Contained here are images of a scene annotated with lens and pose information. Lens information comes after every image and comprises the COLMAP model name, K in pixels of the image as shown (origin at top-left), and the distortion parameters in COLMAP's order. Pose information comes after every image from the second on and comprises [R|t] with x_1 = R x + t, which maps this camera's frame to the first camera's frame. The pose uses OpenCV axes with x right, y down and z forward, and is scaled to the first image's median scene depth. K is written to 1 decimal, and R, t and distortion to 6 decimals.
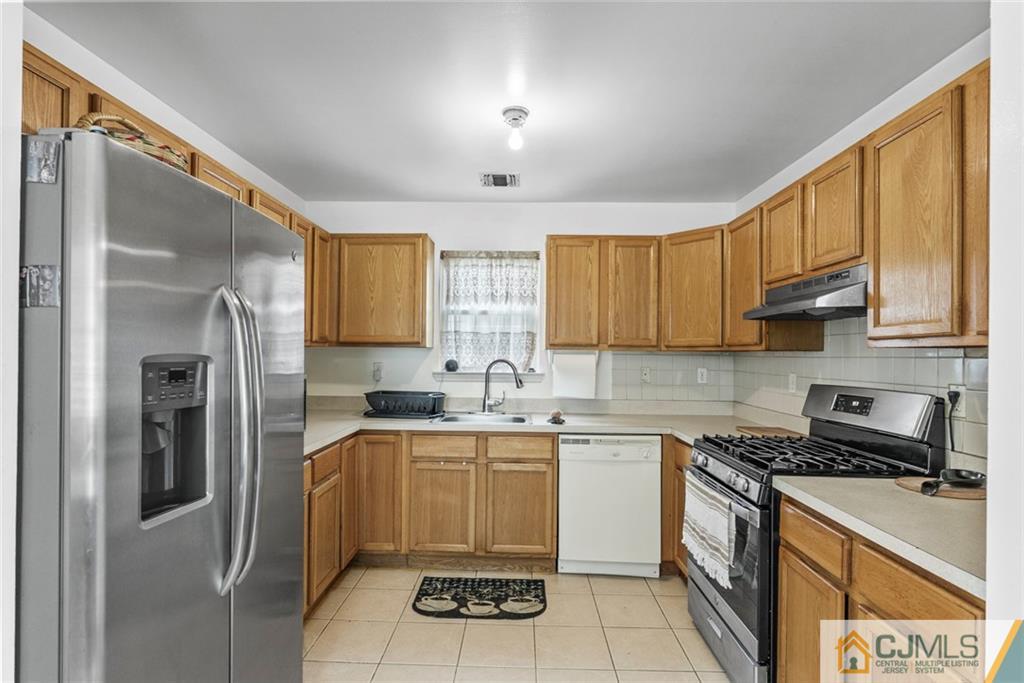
lens RADIAL K [[519.9, 0, 520.5], [0, 519.9, 348.2], [0, 0, 1]] dist [-0.006660, 0.000529]
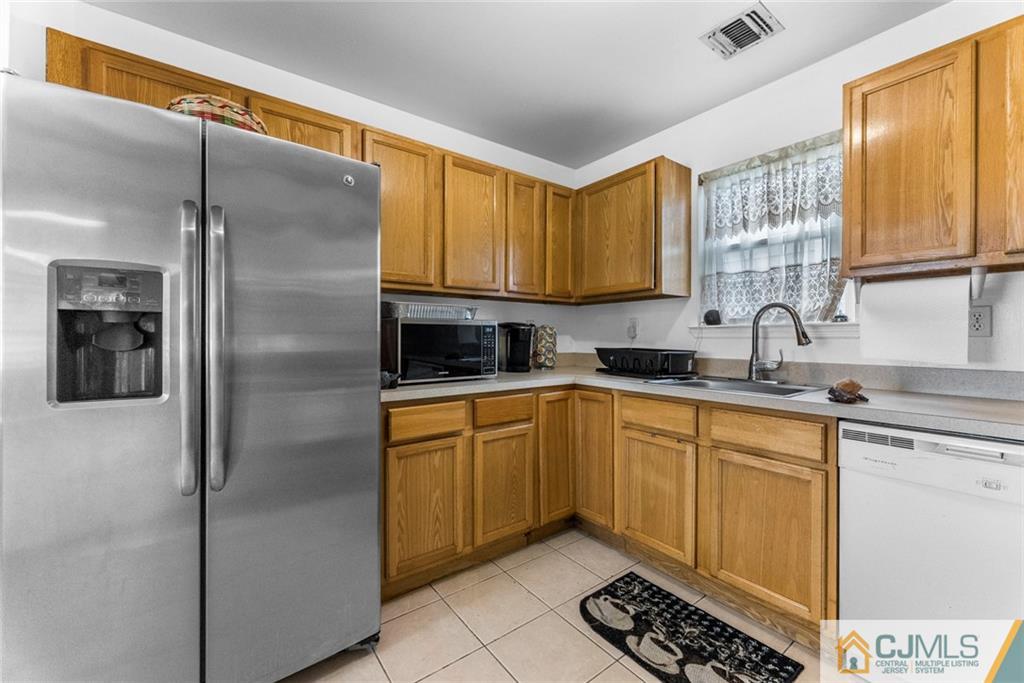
lens RADIAL K [[417.2, 0, 515.4], [0, 417.2, 340.0], [0, 0, 1]] dist [0.001399, 0.000228]
pose [[0.598965, -0.008004, -0.800735, 0.225877], [0.011749, 0.999930, -0.001206, 0.075890], [0.800689, -0.008686, 0.599017, 0.456630]]
